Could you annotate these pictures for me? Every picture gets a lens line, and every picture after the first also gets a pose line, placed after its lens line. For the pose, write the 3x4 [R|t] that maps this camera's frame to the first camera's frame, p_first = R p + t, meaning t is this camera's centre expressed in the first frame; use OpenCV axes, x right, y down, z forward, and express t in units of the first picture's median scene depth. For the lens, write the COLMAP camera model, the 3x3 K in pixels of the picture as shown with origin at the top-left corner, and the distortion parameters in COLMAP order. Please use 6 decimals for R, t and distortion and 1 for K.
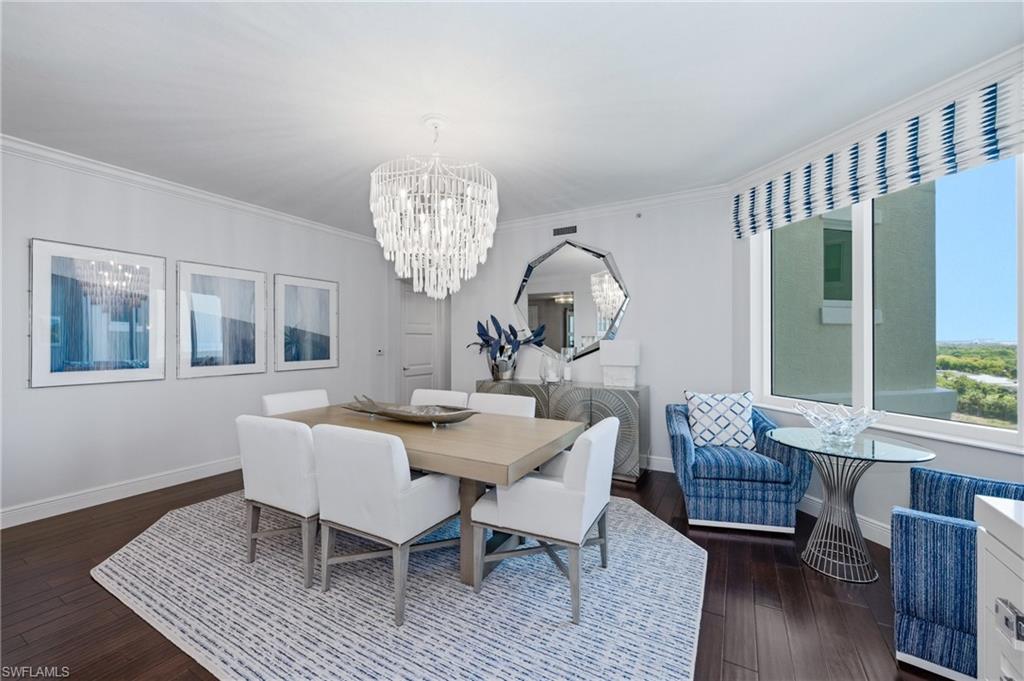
lens RADIAL K [[403.9, 0, 509.4], [0, 403.9, 341.7], [0, 0, 1]] dist [0.001289, -0.000012]
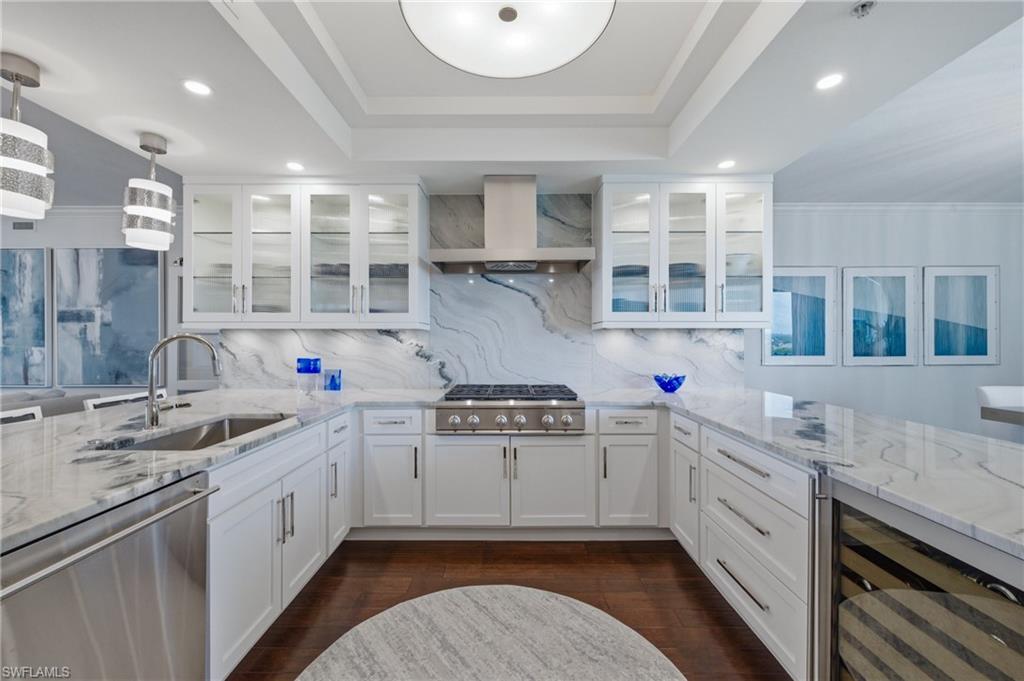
lens RADIAL K [[403.9, 0, 509.4], [0, 403.9, 341.7], [0, 0, 1]] dist [0.001289, -0.000012]
pose [[0.490465, 0.009718, -0.871406, -0.210128], [0.002517, 0.999918, 0.012568, 0.001319], [0.871457, -0.008358, 0.490401, -0.369387]]
